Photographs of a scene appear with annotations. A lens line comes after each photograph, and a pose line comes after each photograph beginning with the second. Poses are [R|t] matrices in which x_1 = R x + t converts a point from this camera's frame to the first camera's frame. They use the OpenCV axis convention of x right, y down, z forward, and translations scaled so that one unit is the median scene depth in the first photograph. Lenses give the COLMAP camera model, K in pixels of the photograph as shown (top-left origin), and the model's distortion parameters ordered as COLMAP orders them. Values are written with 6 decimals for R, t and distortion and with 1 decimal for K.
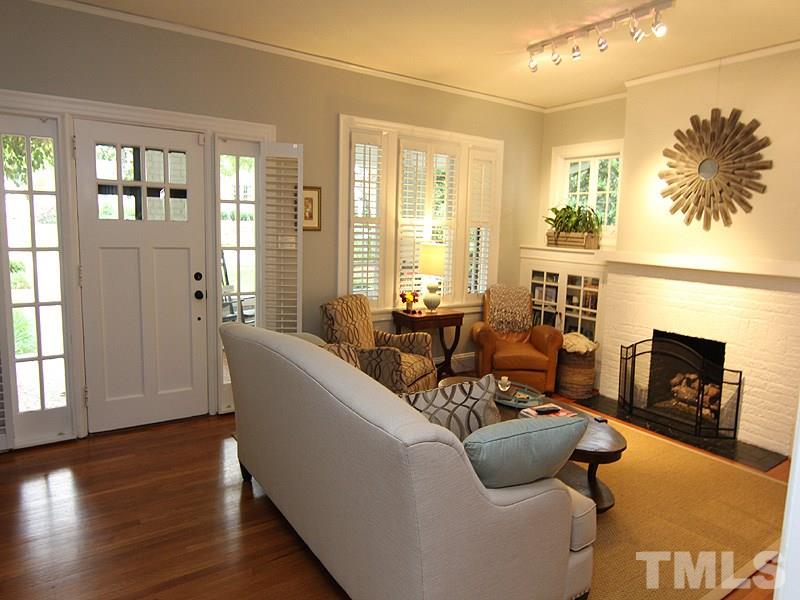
lens RADIAL K [[510.6, 0, 400.0], [0, 510.6, 300.0], [0, 0, 1]] dist [0.000351, -0.032217]
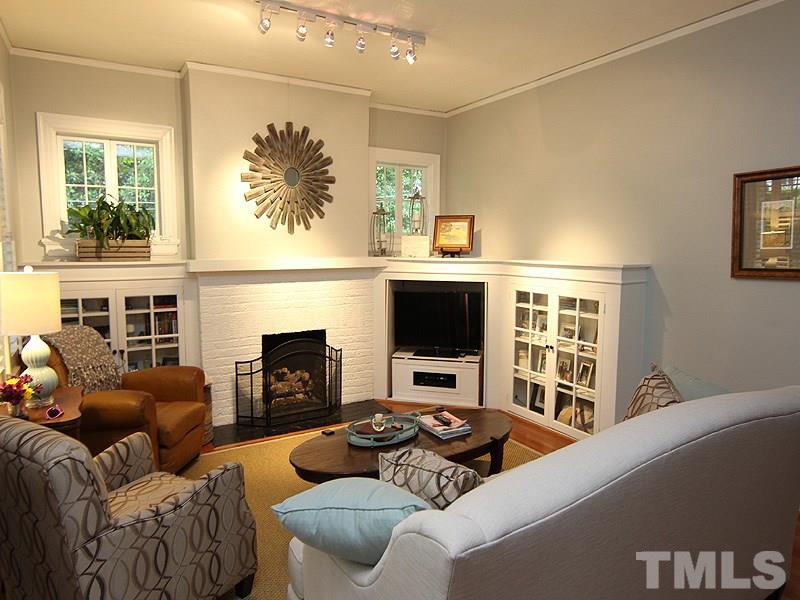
lens RADIAL K [[510.6, 0, 400.0], [0, 510.6, 300.0], [0, 0, 1]] dist [0.000351, -0.032217]
pose [[0.069609, -0.148821, 0.986411, -0.284467], [0.142413, 0.980164, 0.137829, -0.068895], [-0.987357, 0.130883, 0.089422, 0.410634]]
